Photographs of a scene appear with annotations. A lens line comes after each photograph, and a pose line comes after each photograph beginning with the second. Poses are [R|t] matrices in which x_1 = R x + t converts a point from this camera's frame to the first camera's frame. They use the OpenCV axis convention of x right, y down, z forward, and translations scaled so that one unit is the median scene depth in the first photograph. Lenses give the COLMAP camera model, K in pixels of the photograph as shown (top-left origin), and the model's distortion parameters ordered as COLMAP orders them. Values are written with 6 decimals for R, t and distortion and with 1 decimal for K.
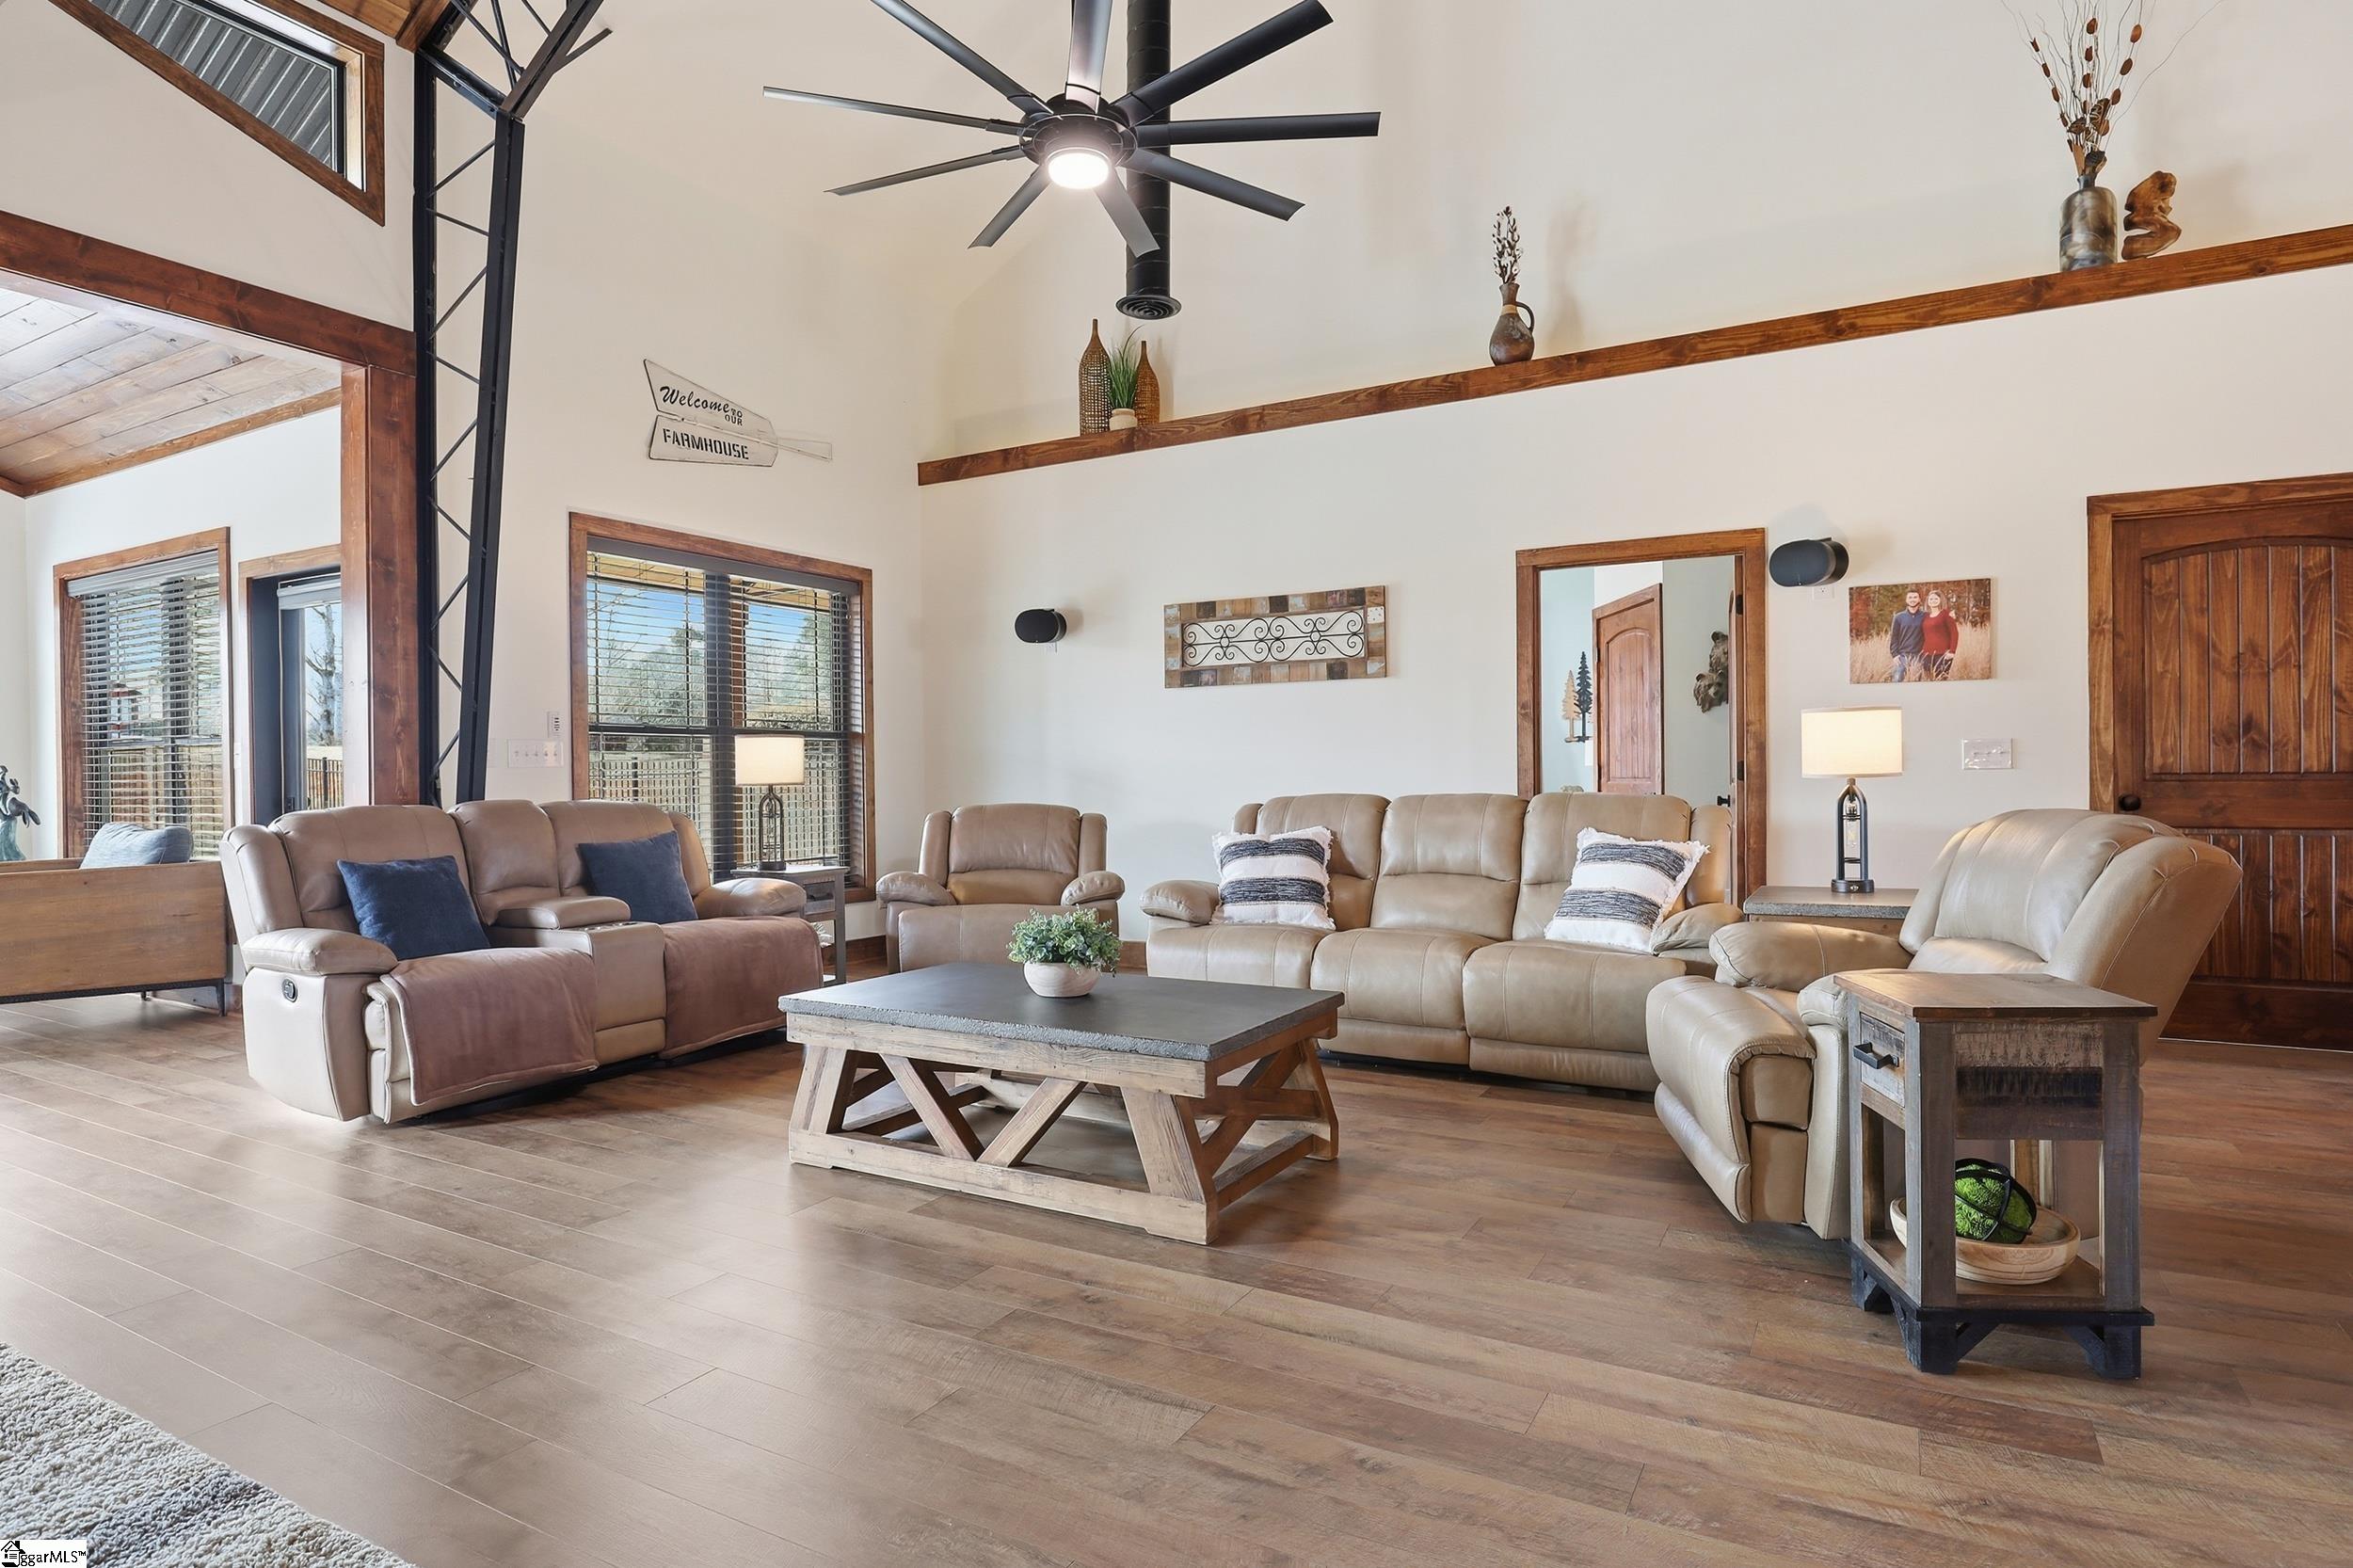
lens RADIAL K [[1238.4, 0, 1176.5], [0, 1238.4, 784.0], [0, 0, 1]] dist [-0.022748, 0.000464]
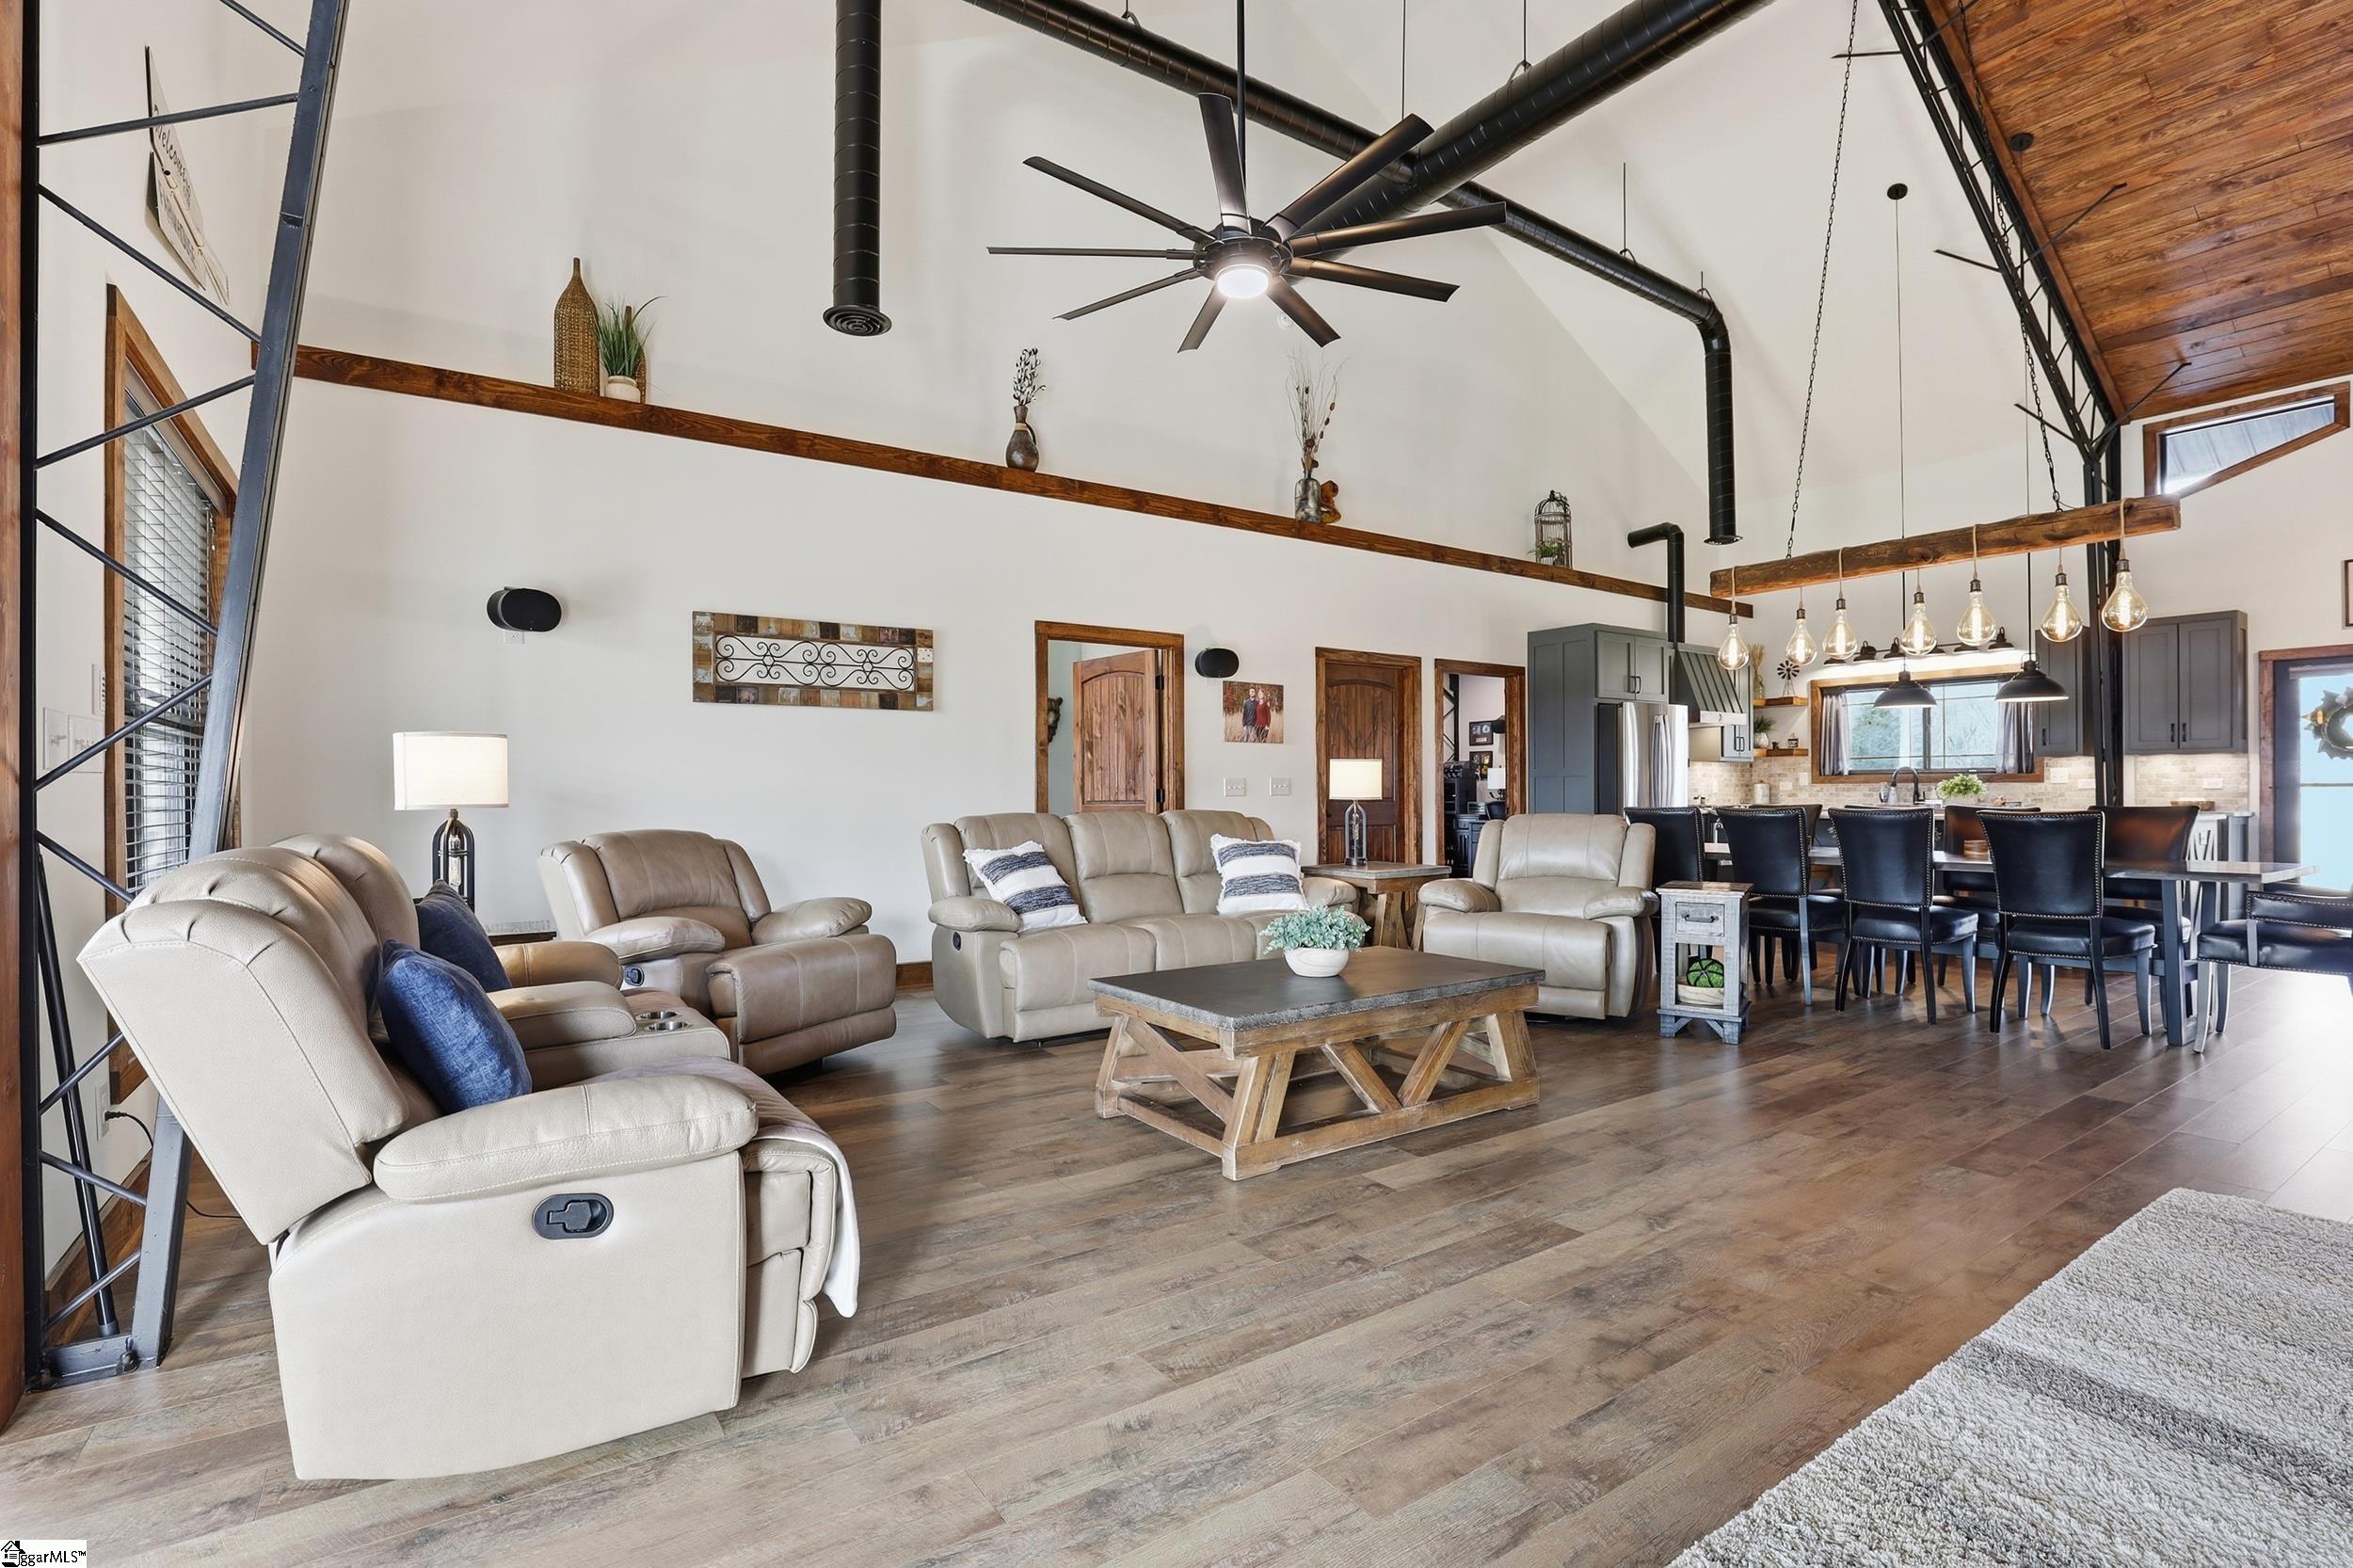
lens RADIAL K [[1078.8, 0, 1181.9], [0, 1078.8, 793.6], [0, 0, 1]] dist [-0.028882, 0.001509]
pose [[0.446225, 0.007043, 0.894893, -0.623668], [0.004822, 0.999936, -0.010275, 0.000532], [-0.894908, 0.008900, 0.446162, 0.363379]]
